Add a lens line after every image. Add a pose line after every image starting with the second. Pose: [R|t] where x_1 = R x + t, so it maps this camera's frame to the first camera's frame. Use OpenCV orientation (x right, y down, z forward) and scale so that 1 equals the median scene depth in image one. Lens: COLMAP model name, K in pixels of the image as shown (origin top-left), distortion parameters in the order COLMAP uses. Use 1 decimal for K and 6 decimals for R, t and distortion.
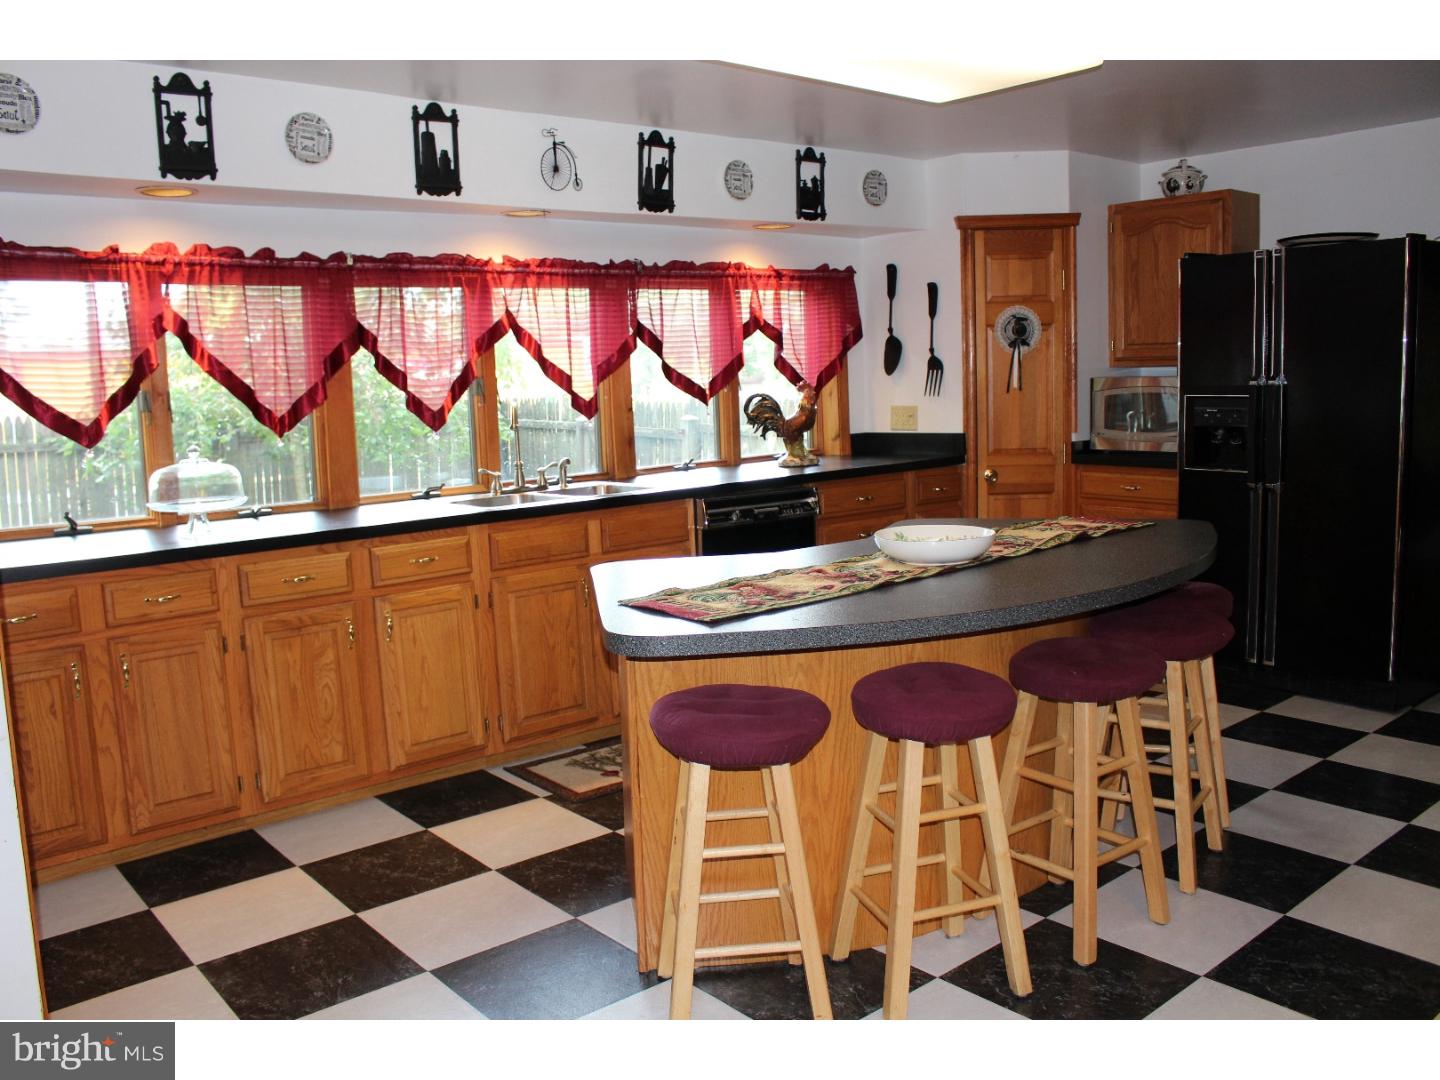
lens RADIAL K [[1191.5, 0, 711.2], [0, 1191.5, 538.2], [0, 0, 1]] dist [-0.105107, 0.000276]
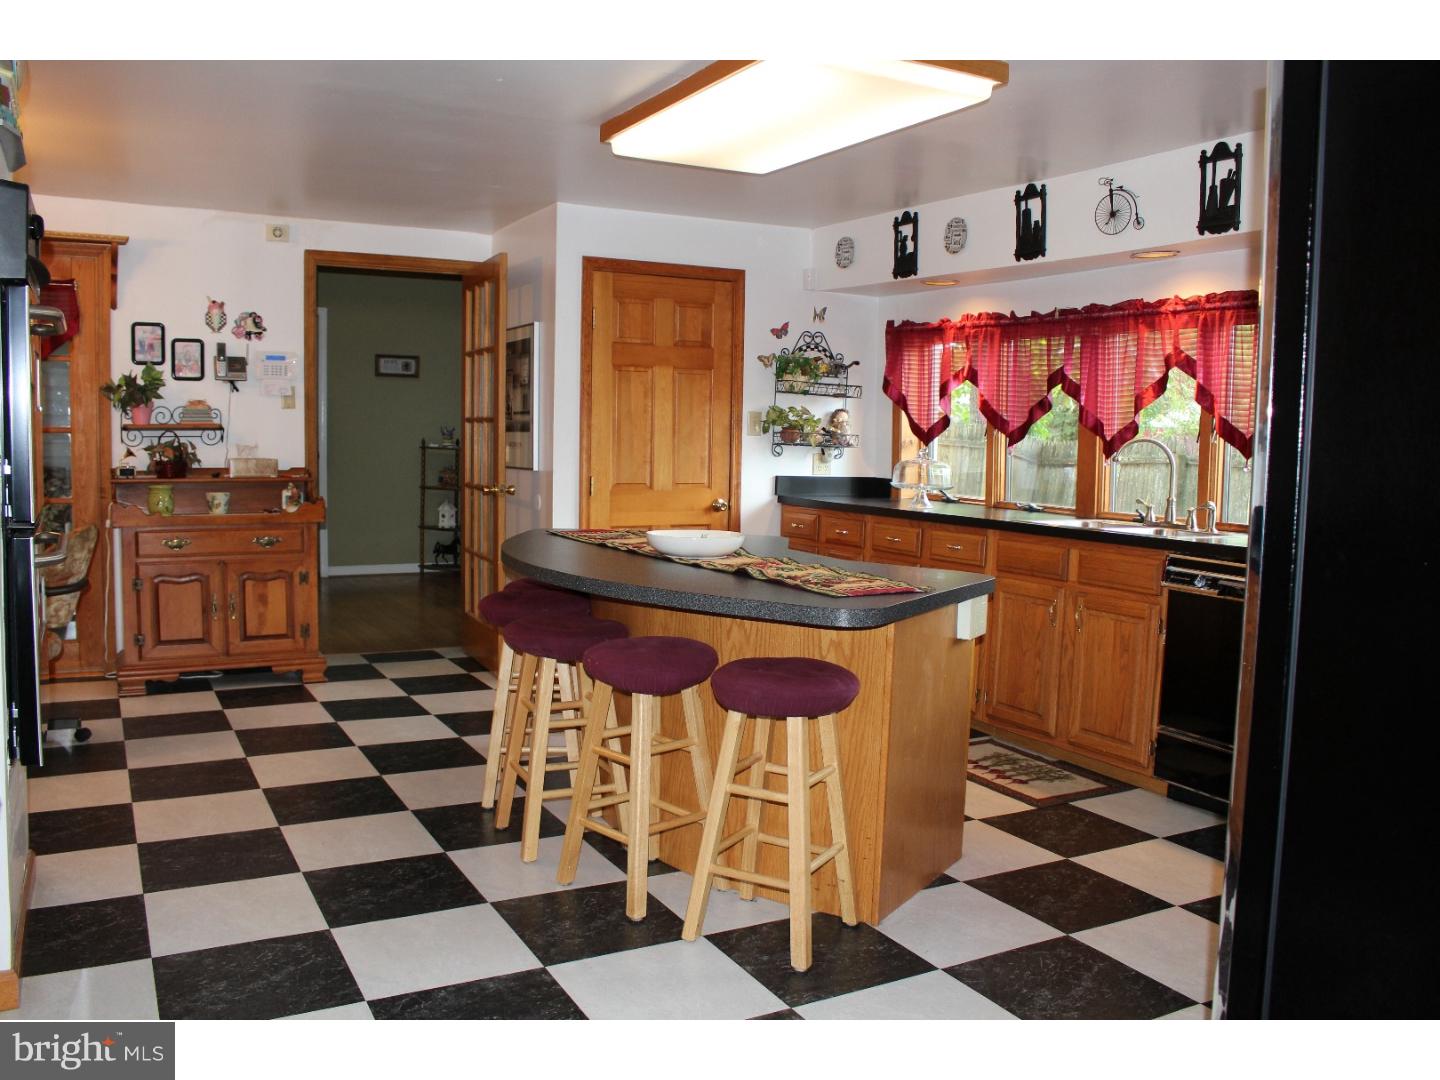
lens RADIAL K [[1191.5, 0, 711.2], [0, 1191.5, 538.2], [0, 0, 1]] dist [-0.105107, 0.000276]
pose [[-0.211816, 0.133500, -0.968149, 0.970889], [-0.128433, 0.978233, 0.162989, -0.159252], [0.968834, 0.158866, -0.190059, 0.903027]]
